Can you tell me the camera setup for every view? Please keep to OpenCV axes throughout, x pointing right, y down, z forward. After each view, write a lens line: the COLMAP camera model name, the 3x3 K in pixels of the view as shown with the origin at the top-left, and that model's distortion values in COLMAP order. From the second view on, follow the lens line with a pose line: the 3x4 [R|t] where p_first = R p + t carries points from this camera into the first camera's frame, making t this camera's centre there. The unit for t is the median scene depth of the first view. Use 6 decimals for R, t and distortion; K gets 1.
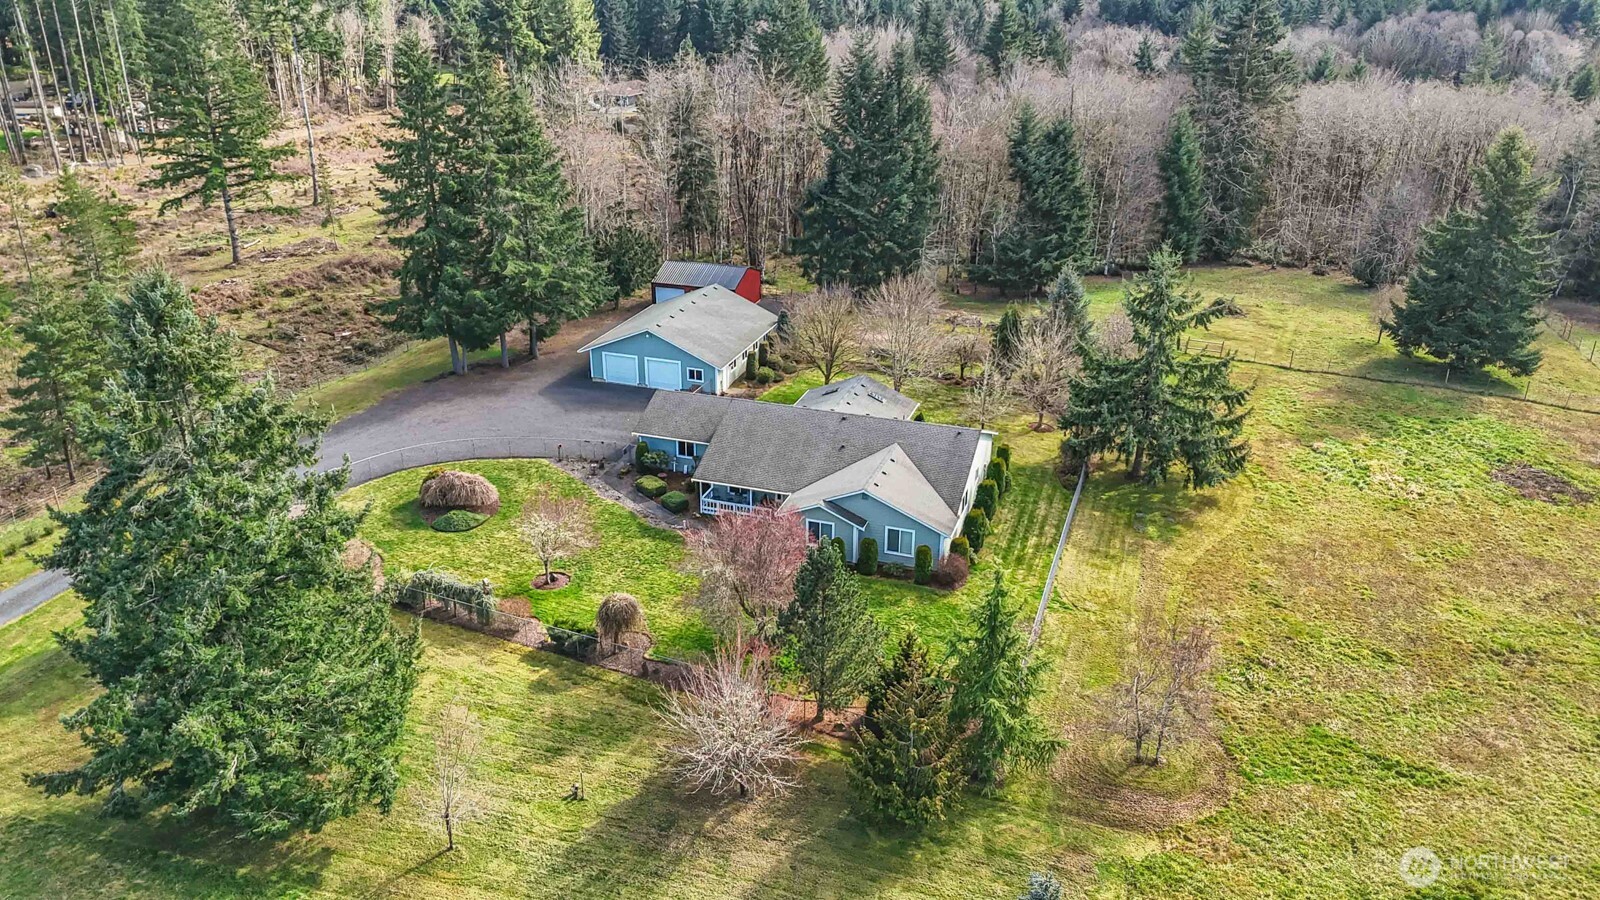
lens RADIAL K [[1184.2, 0, 795.0], [0, 1184.2, 459.8], [0, 0, 1]] dist [0.072124, -0.063825]
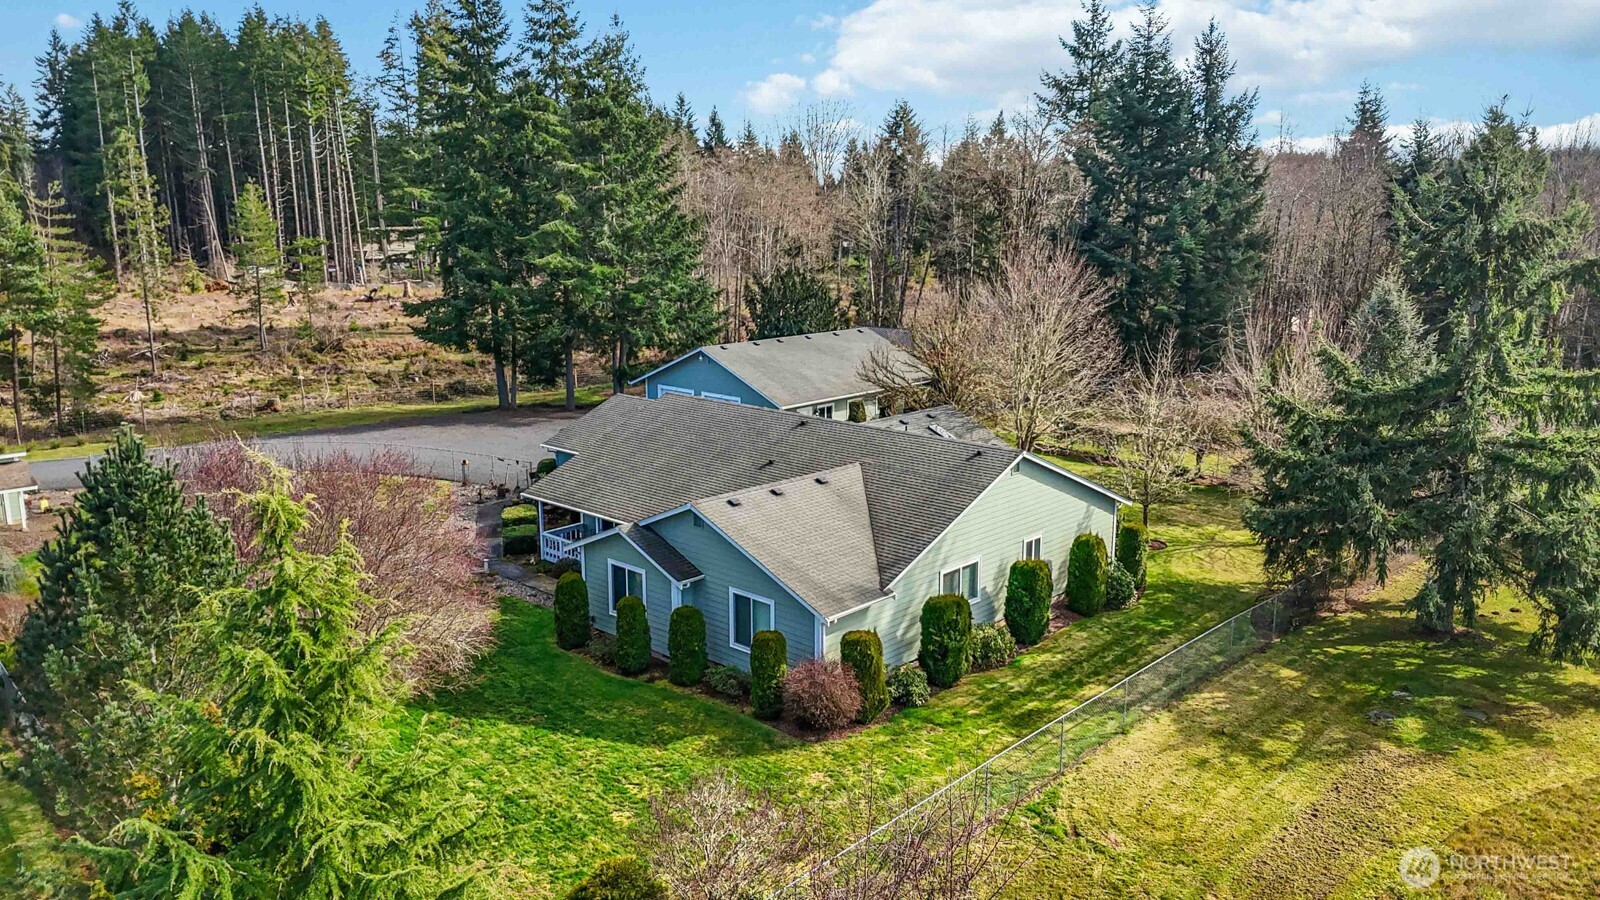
lens RADIAL K [[1184.2, 0, 806.2], [0, 1184.2, 450.2], [0, 0, 1]] dist [0.072124, -0.063825]
pose [[0.911105, 0.078776, -0.404577, 0.196216], [-0.162595, 0.970657, -0.177166, 0.054398], [0.378749, 0.227199, 0.897179, 0.373881]]
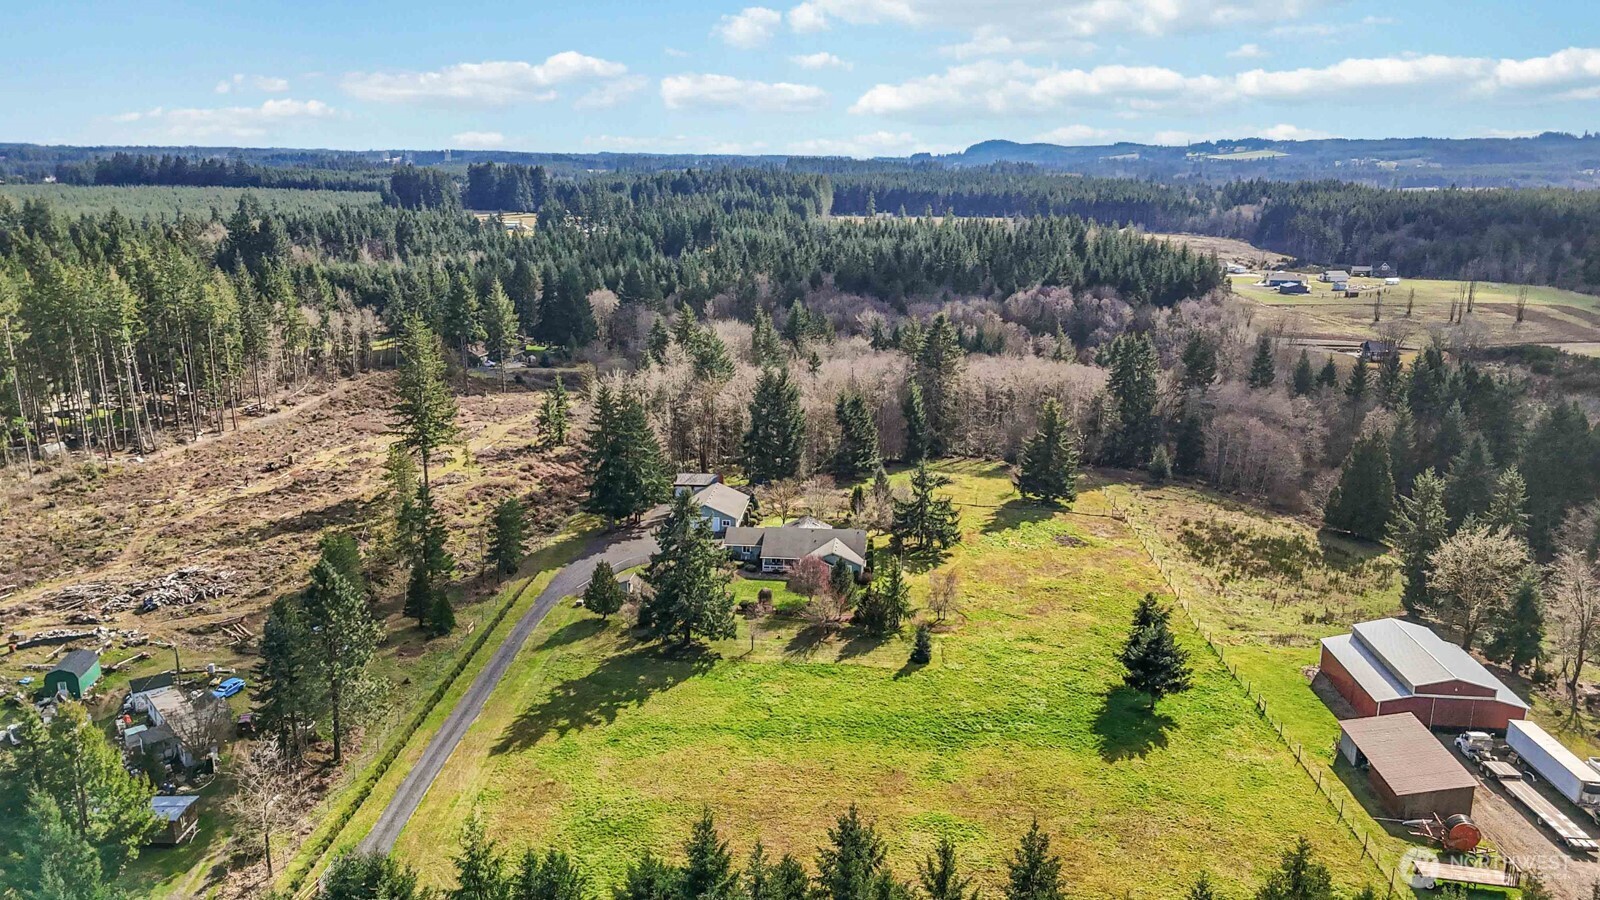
lens RADIAL K [[1184.2, 0, 796.2], [0, 1184.2, 447.4], [0, 0, 1]] dist [0.072124, -0.063825]
pose [[0.972946, -0.053454, 0.224763, -0.413241], [0.090984, 0.982900, -0.160093, 0.144357], [-0.212362, 0.176212, 0.961172, -1.099372]]
